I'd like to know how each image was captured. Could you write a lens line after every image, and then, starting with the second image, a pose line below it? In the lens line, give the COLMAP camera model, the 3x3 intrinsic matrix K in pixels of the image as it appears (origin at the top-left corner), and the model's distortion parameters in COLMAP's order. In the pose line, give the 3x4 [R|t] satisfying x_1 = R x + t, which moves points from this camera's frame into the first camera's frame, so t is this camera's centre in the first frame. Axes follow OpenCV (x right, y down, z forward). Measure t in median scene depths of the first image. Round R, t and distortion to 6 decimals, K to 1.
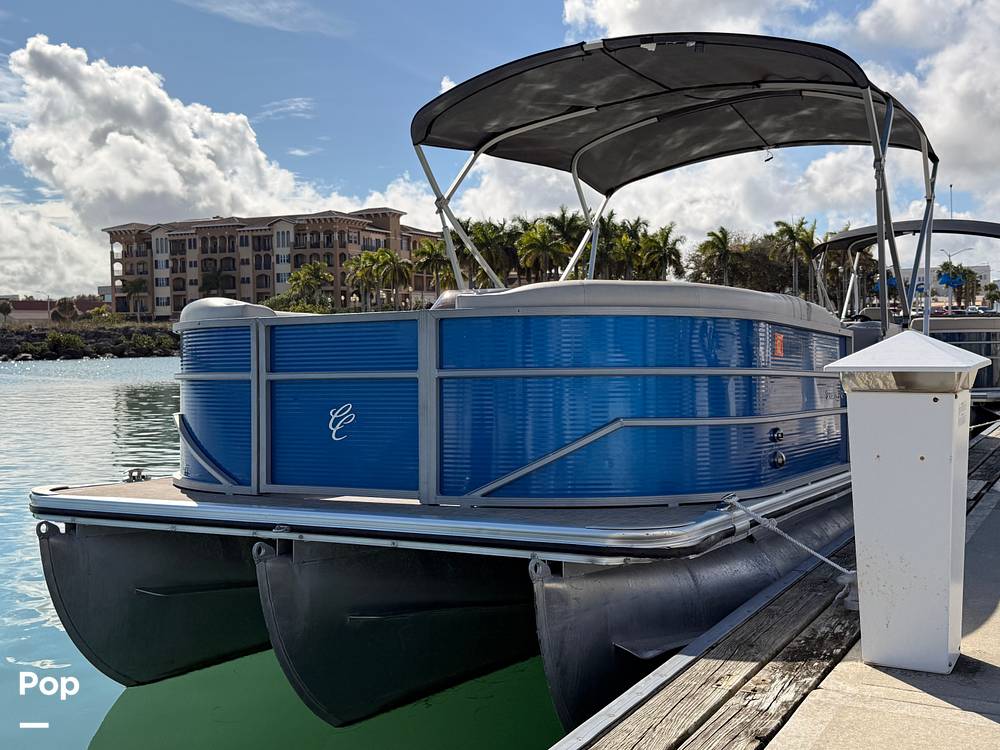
lens RADIAL K [[1074.0, 0, 499.6], [0, 1074.0, 379.3], [0, 0, 1]] dist [0.054628, 0.000000]
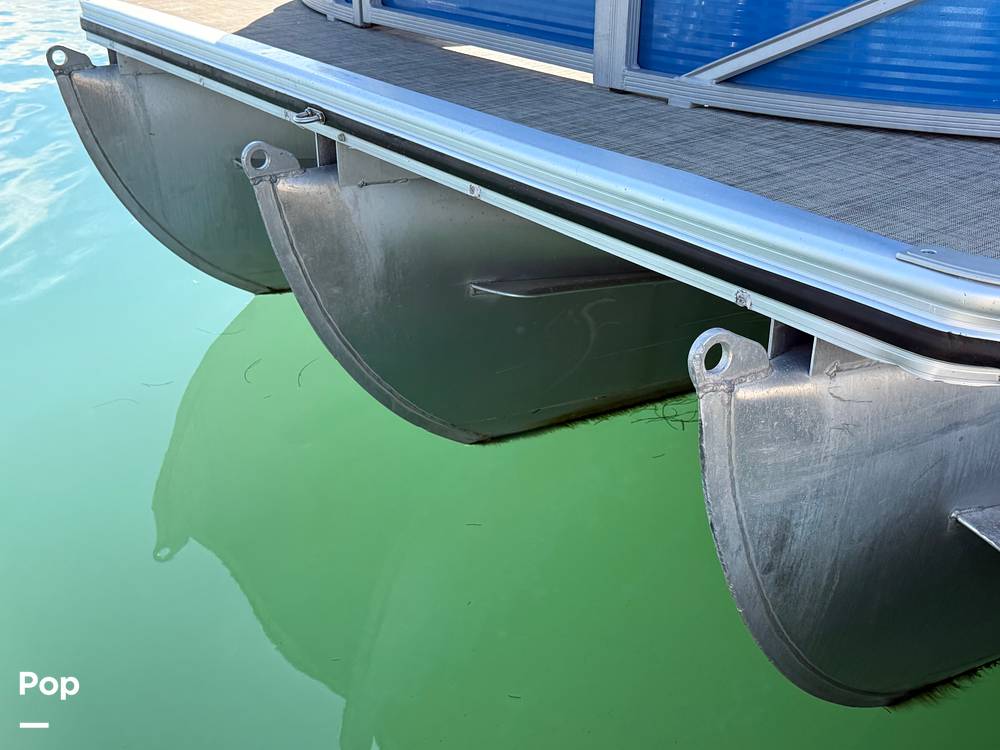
lens RADIAL K [[1074.0, 0, 497.6], [0, 1074.0, 375.9], [0, 0, 1]] dist [0.054628, 0.000000]
pose [[0.903877, 0.190400, -0.383085, 0.090927], [0.004417, 0.891291, 0.453410, 0.020013], [0.427770, -0.411519, 0.804776, 0.593648]]
